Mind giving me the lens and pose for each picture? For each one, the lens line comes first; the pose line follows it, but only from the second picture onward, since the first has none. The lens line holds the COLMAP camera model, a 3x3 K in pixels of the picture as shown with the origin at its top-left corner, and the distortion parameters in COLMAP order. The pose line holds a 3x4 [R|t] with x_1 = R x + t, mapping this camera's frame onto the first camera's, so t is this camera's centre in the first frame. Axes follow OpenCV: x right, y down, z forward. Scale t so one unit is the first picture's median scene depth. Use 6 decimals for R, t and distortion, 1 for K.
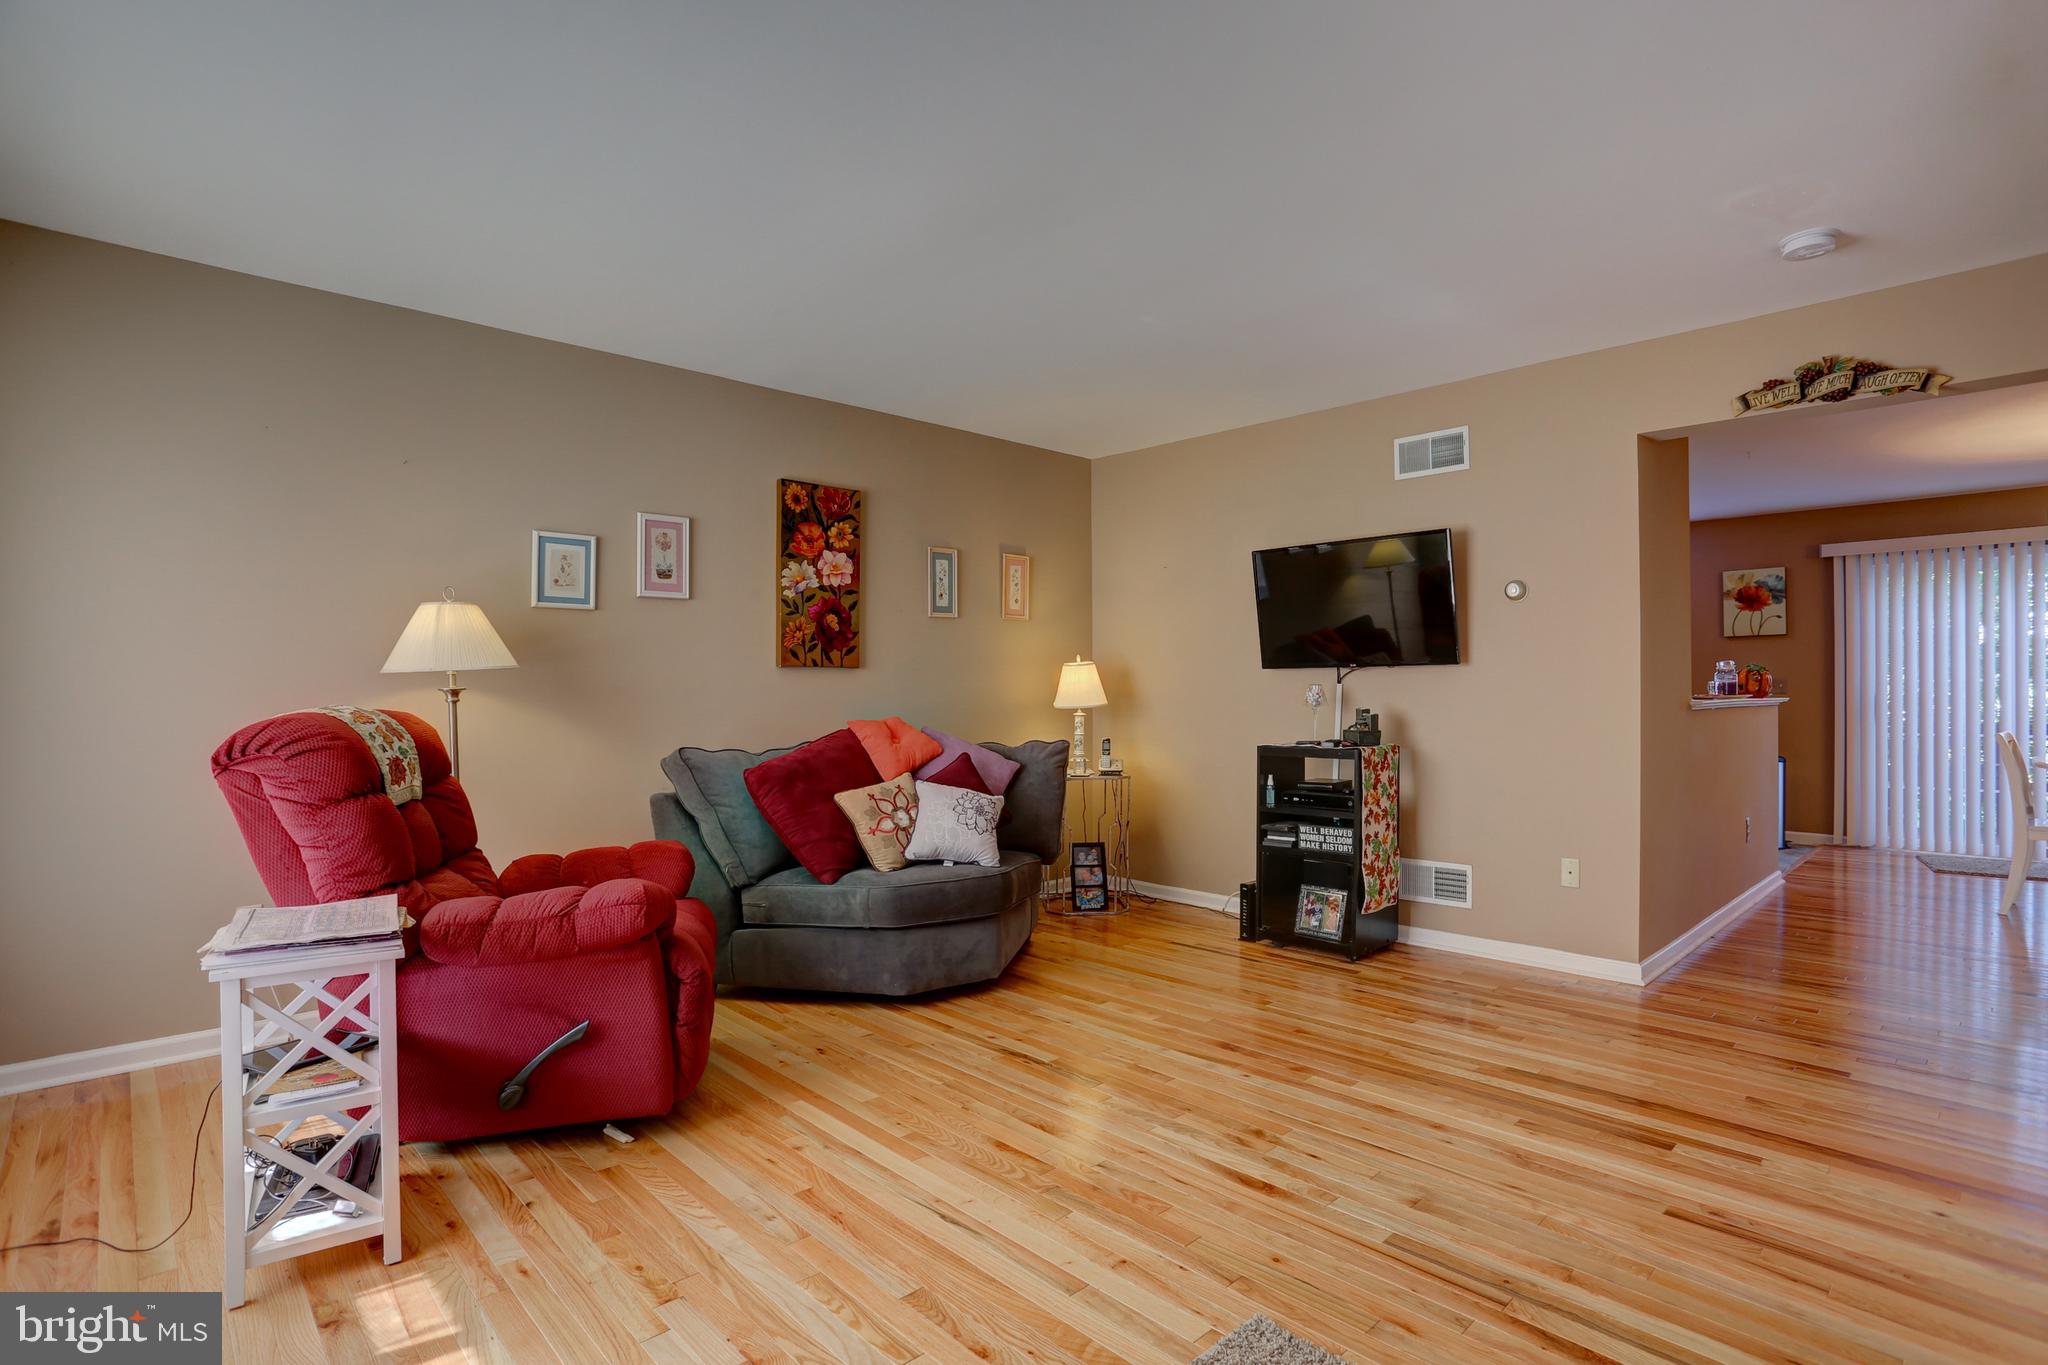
lens RADIAL K [[1019.3, 0, 1027.5], [0, 1019.3, 699.4], [0, 0, 1]] dist [-0.066991, 0.024246]
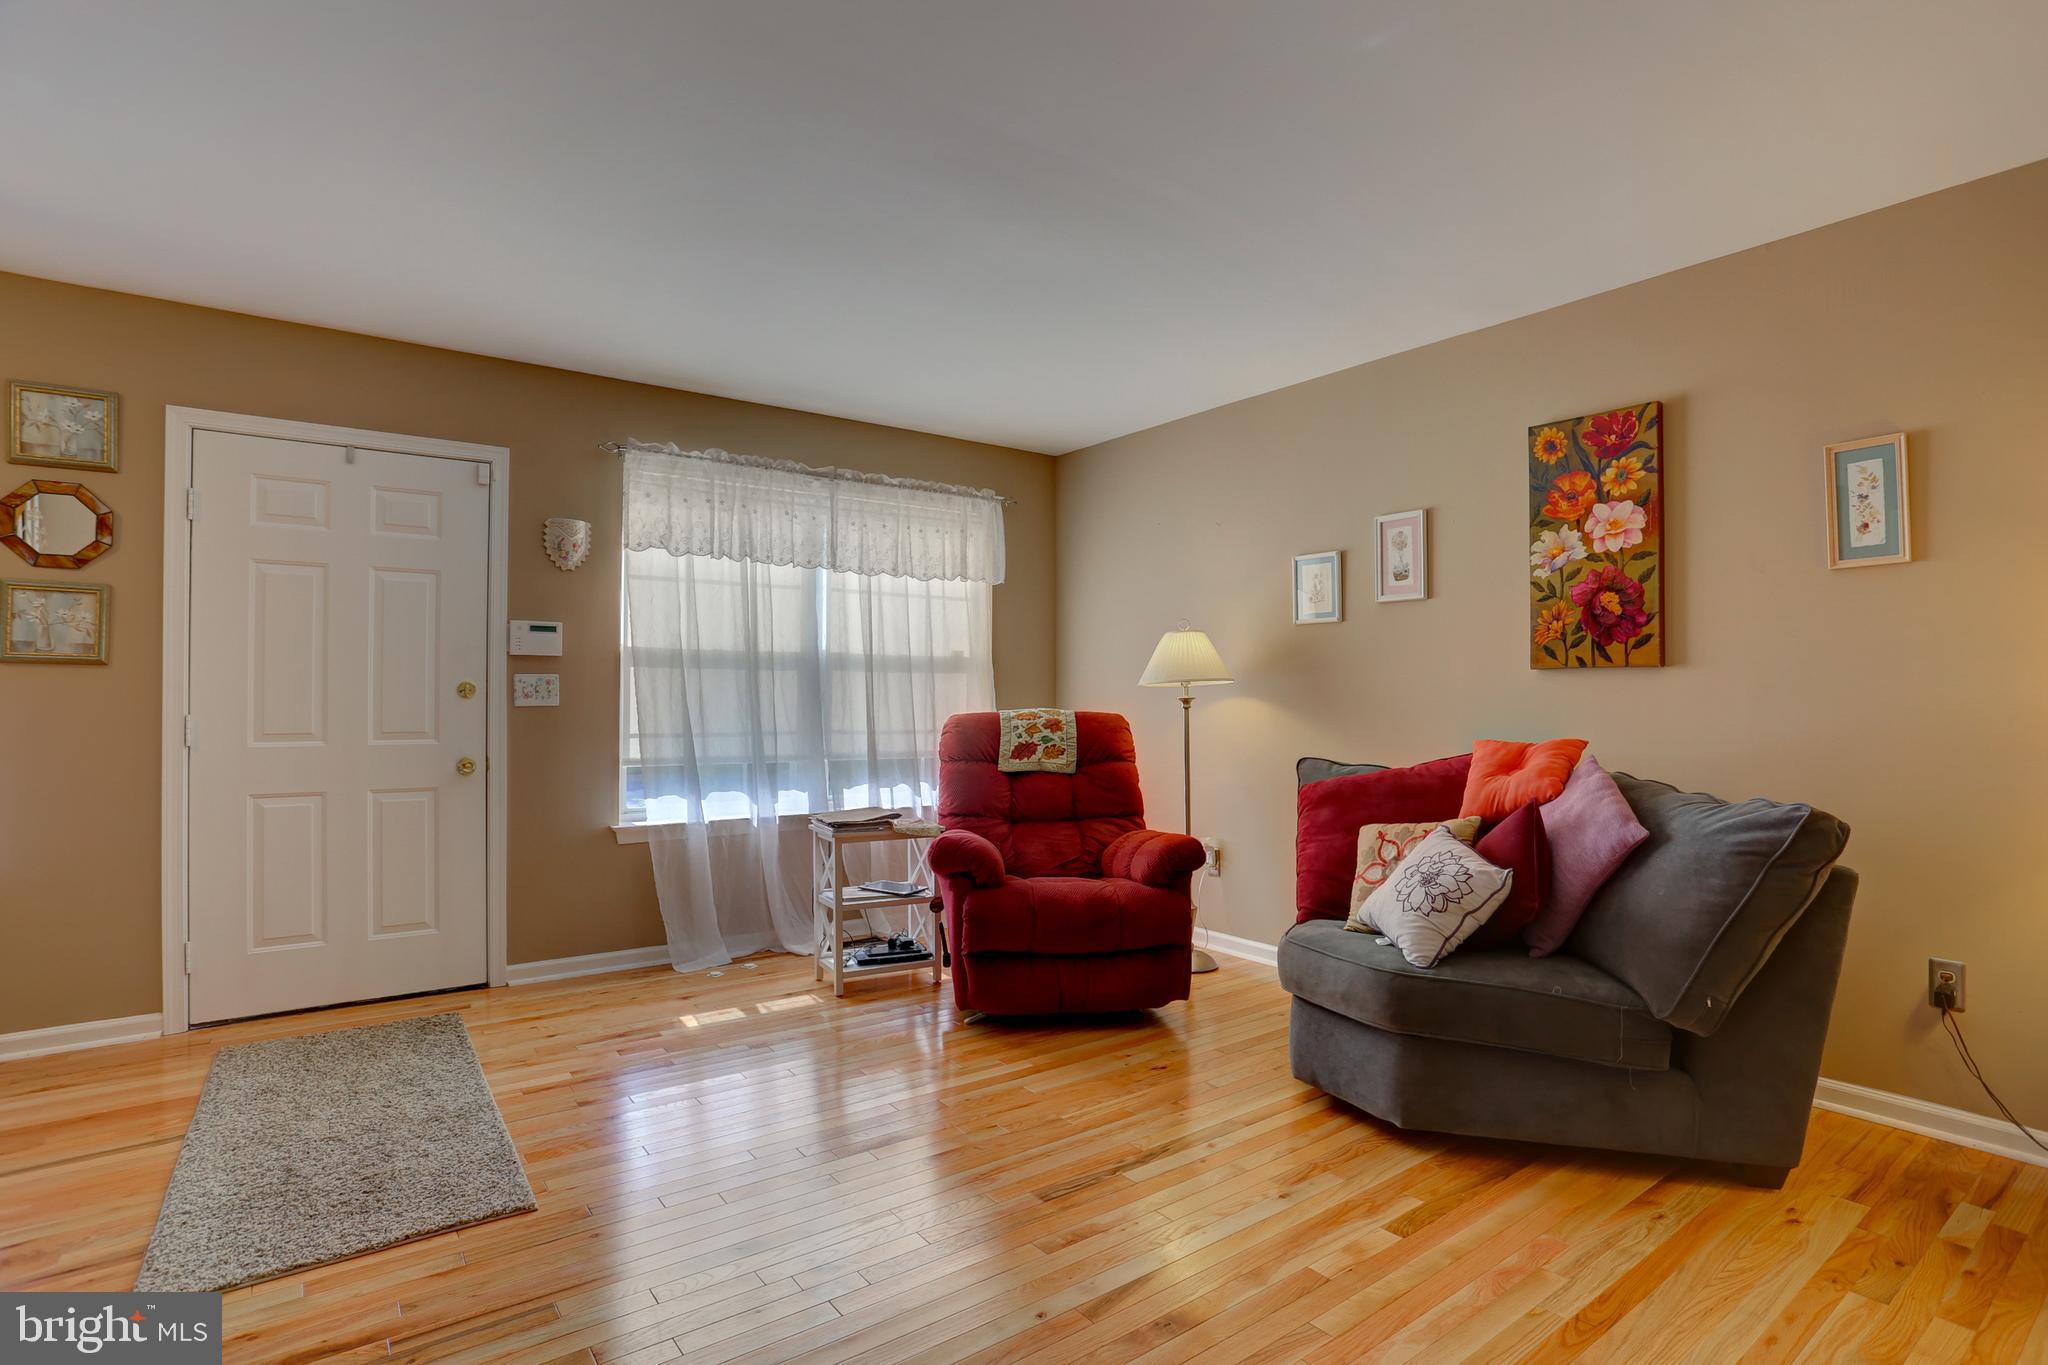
lens RADIAL K [[1019.3, 0, 1037.5], [0, 1019.3, 691.1], [0, 0, 1]] dist [-0.066991, 0.024246]
pose [[-0.116162, -0.003692, -0.993223, 0.562702], [-0.006909, 0.999972, -0.002909, -0.010661], [0.993206, 0.006524, -0.116184, 0.713829]]
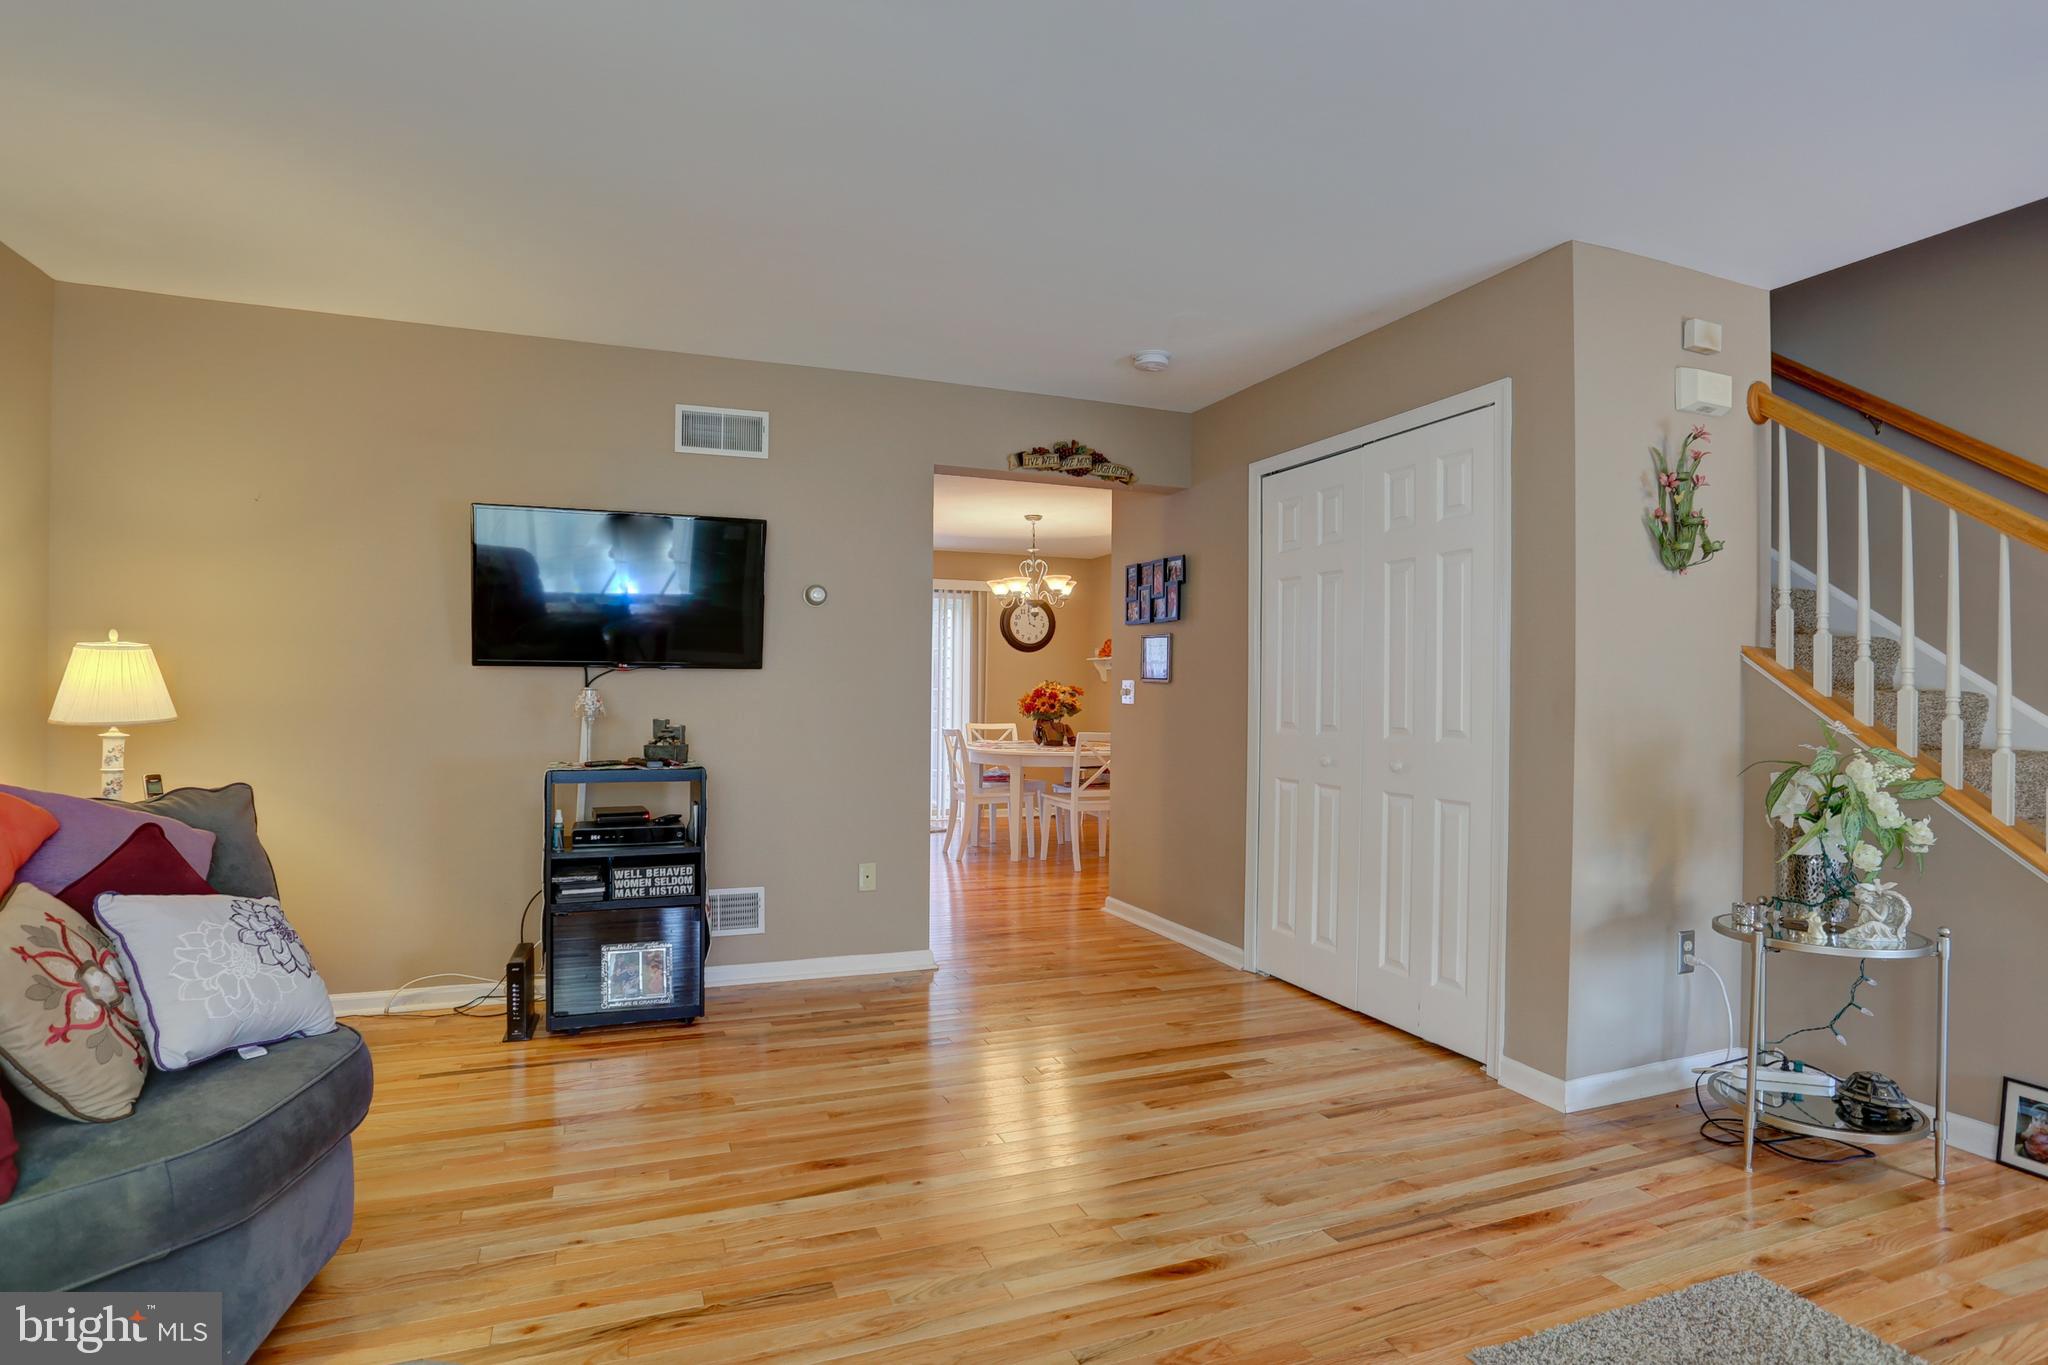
lens RADIAL K [[1019.3, 0, 1040.1], [0, 1019.3, 681.5], [0, 0, 1]] dist [-0.066991, 0.024246]
pose [[0.373116, 0.018511, 0.927600, -0.326396], [0.002153, 0.999781, -0.020817, -0.003278], [-0.927782, 0.009764, 0.372995, 0.410130]]
